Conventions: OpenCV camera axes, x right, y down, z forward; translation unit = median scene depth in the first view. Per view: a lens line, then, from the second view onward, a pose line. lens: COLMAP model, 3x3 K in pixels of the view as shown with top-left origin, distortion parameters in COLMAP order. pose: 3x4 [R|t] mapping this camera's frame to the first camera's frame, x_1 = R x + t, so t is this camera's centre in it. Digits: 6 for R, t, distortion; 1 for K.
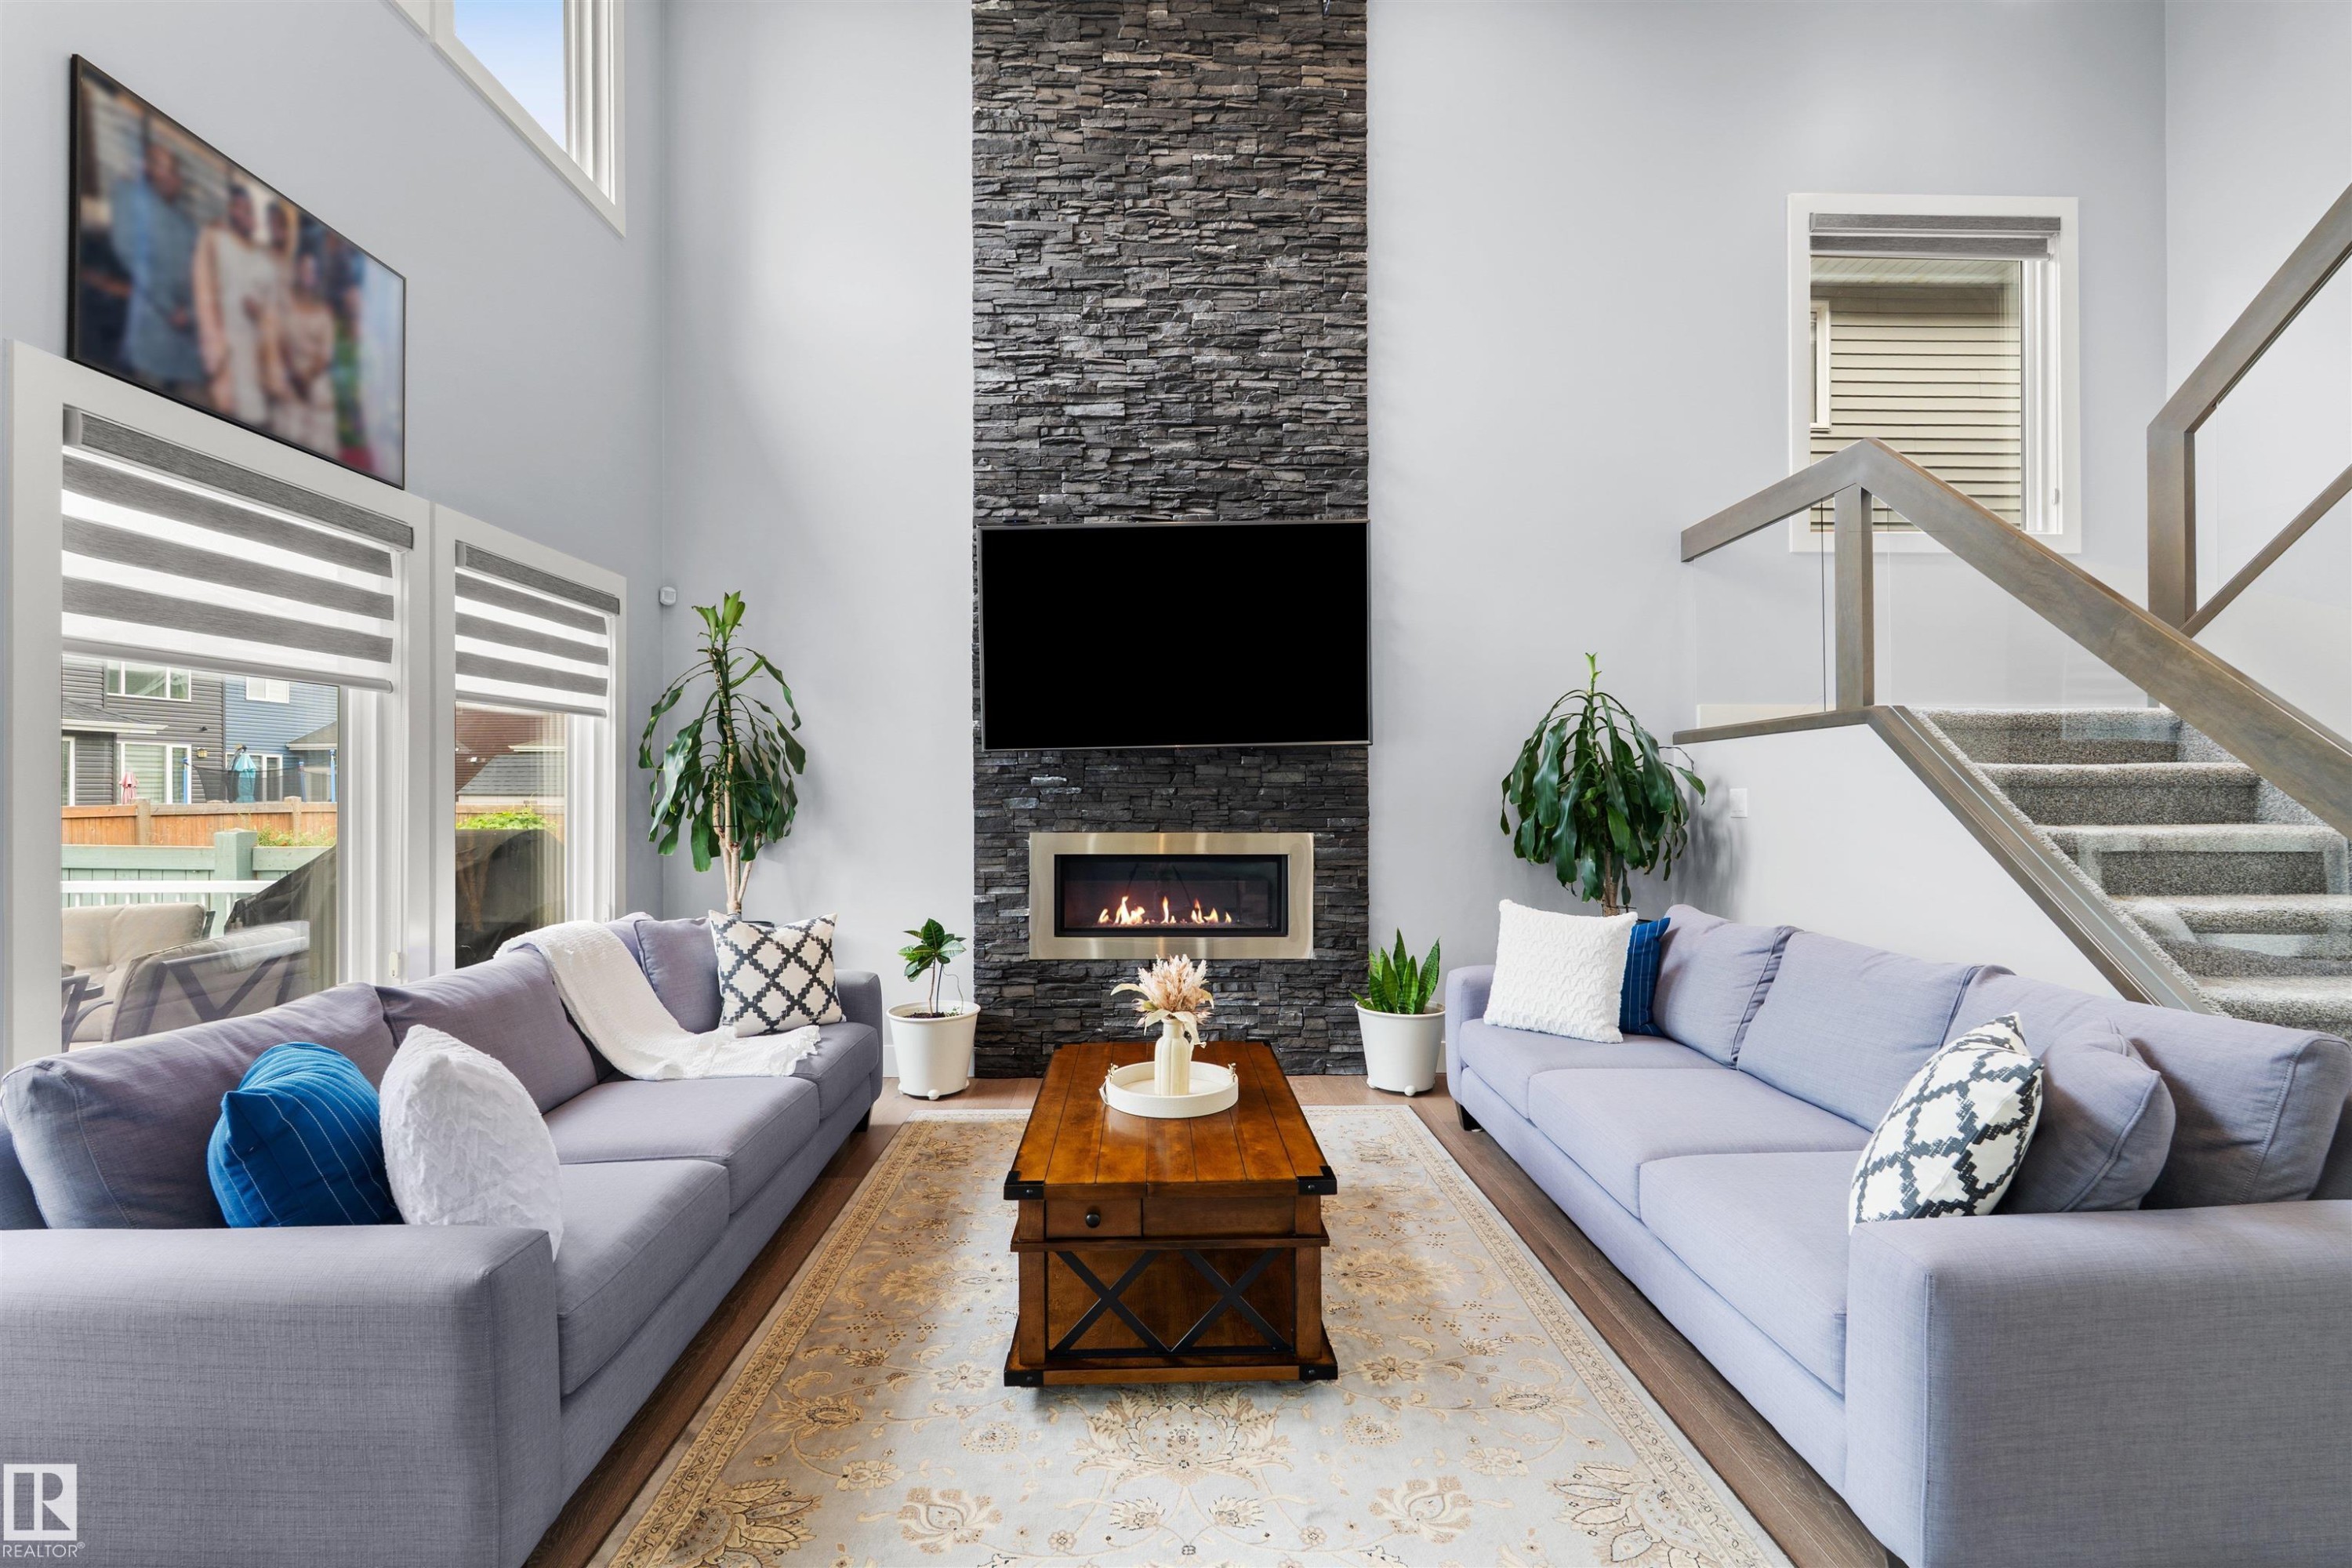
lens RADIAL K [[1043.5, 0, 1160.3], [0, 1043.5, 784.9], [0, 0, 1]] dist [-0.001288, 0.000021]
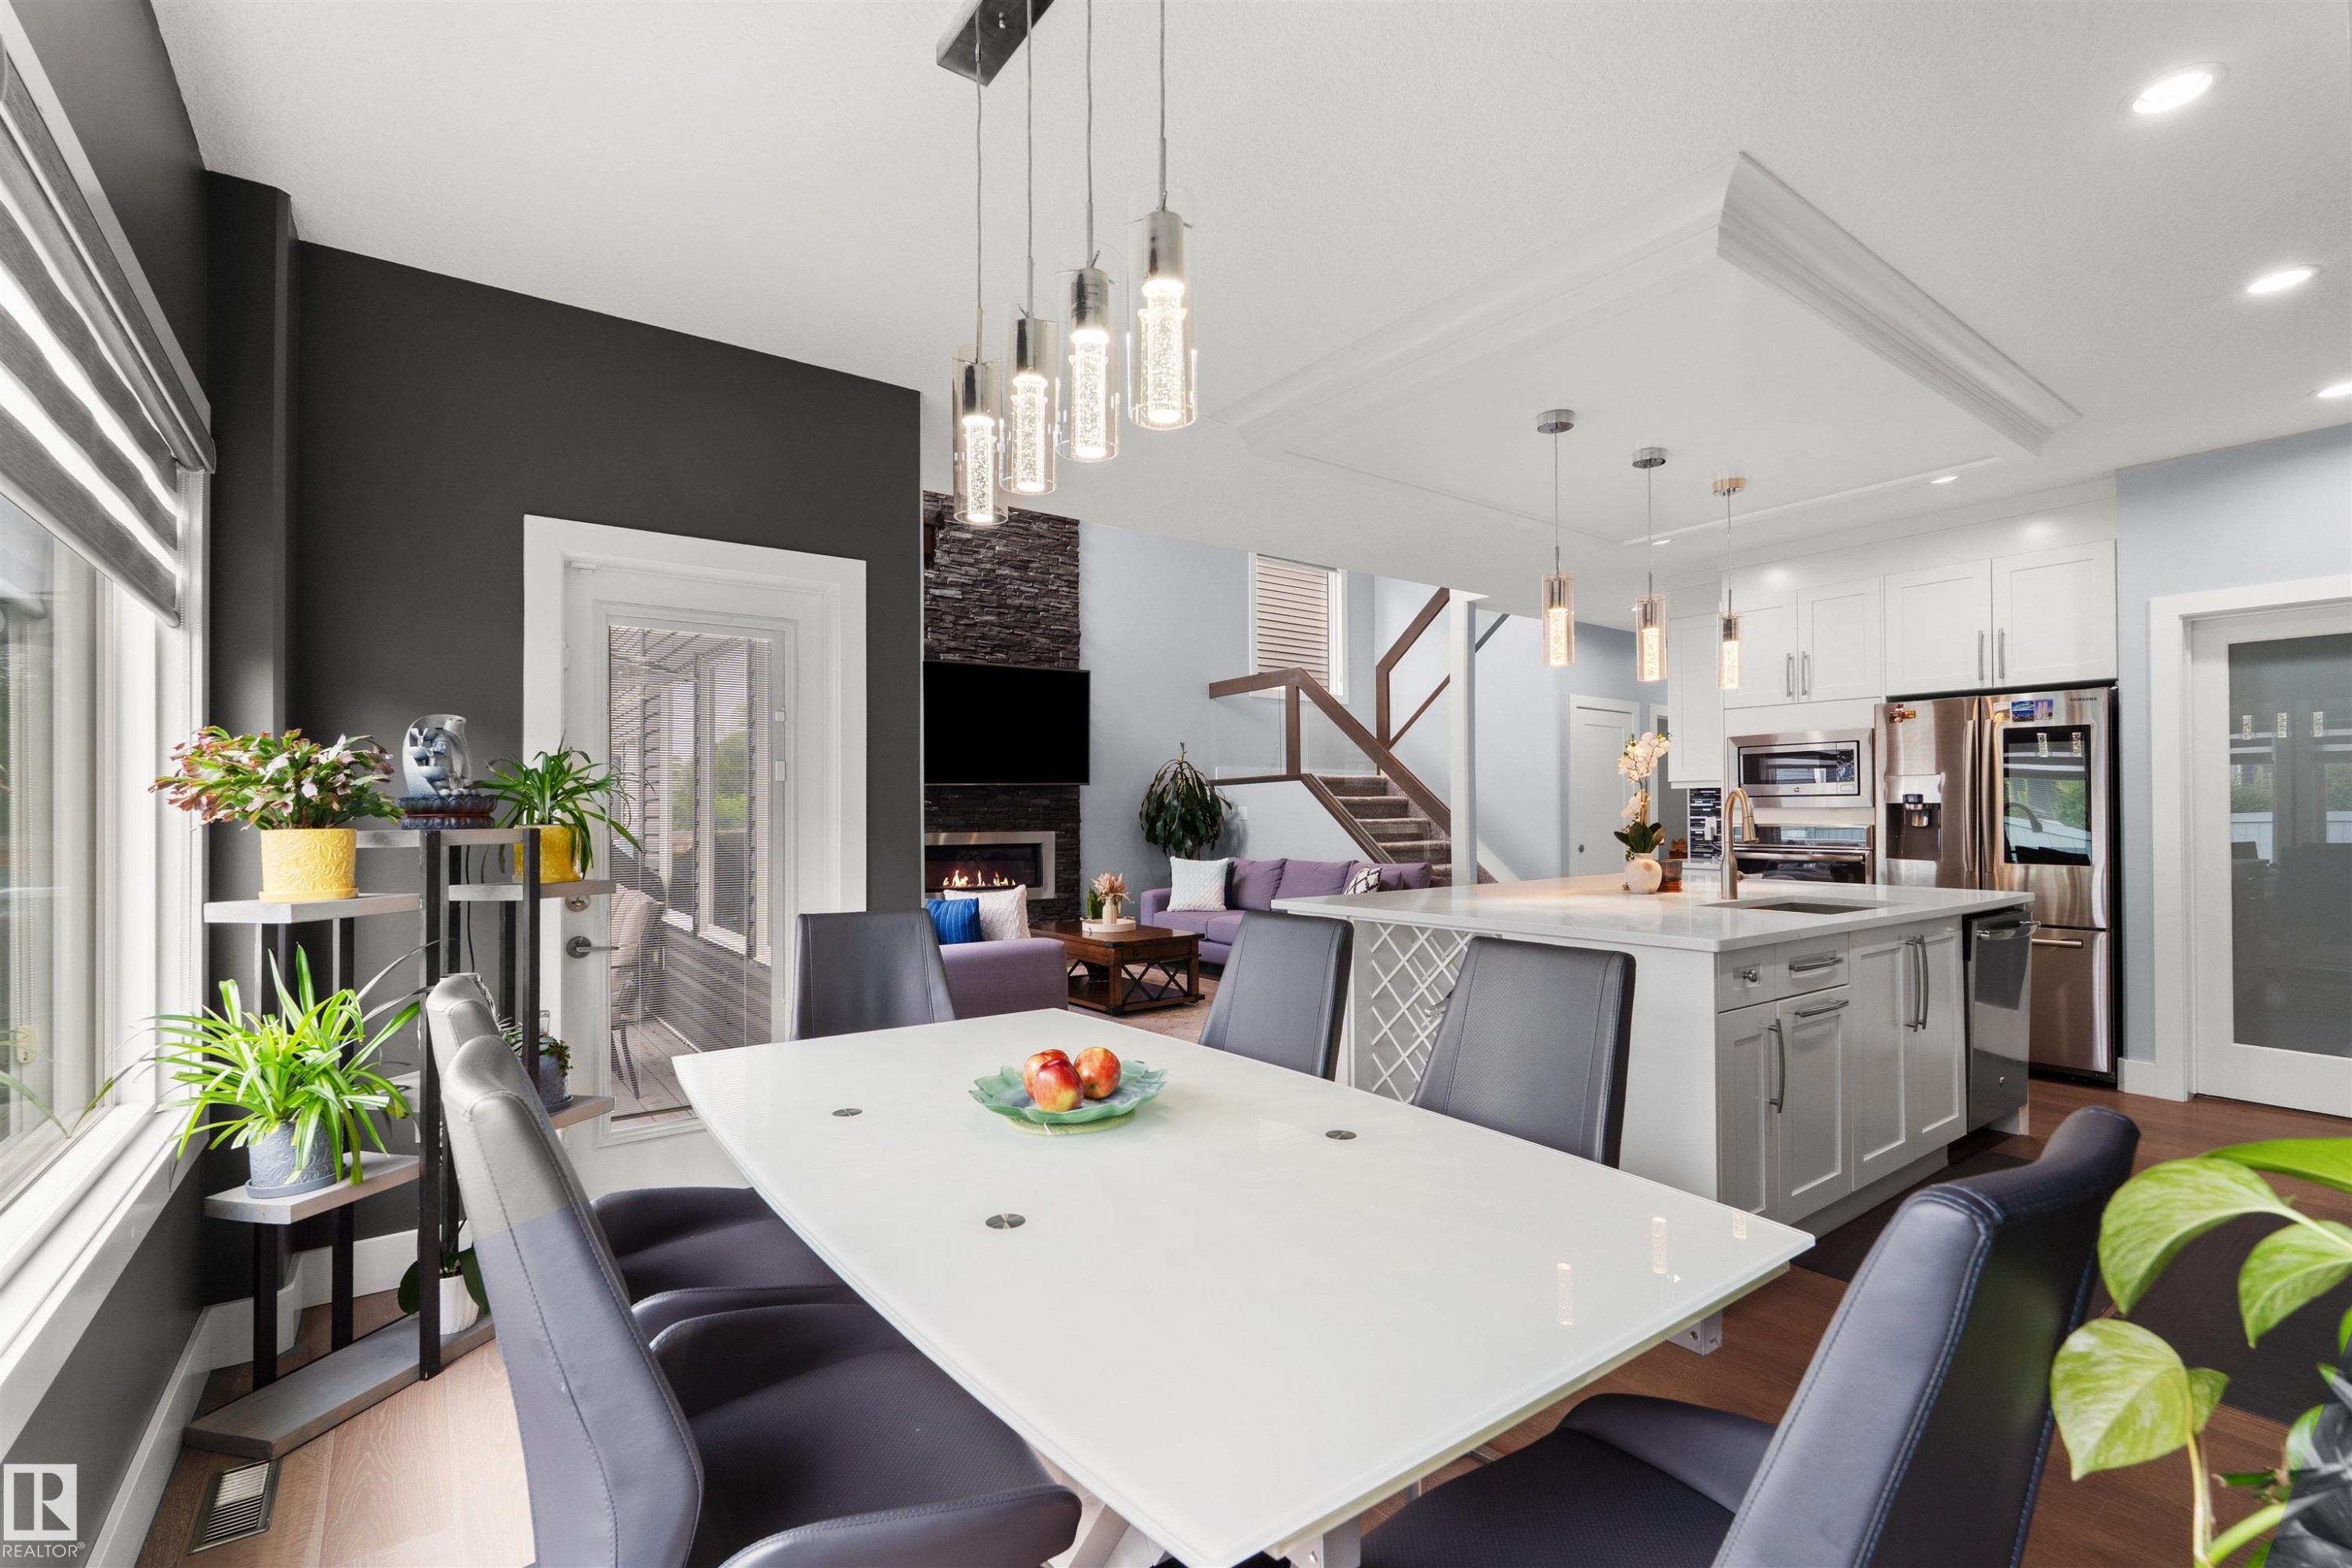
lens RADIAL K [[1043.5, 0, 1182.2], [0, 1043.5, 790.2], [0, 0, 1]] dist [-0.001288, 0.000021]
pose [[0.810987, 0.006234, 0.585031, -0.767864], [0.005518, 0.999817, -0.018304, 0.007485], [-0.585038, 0.018073, 0.810804, -0.655731]]
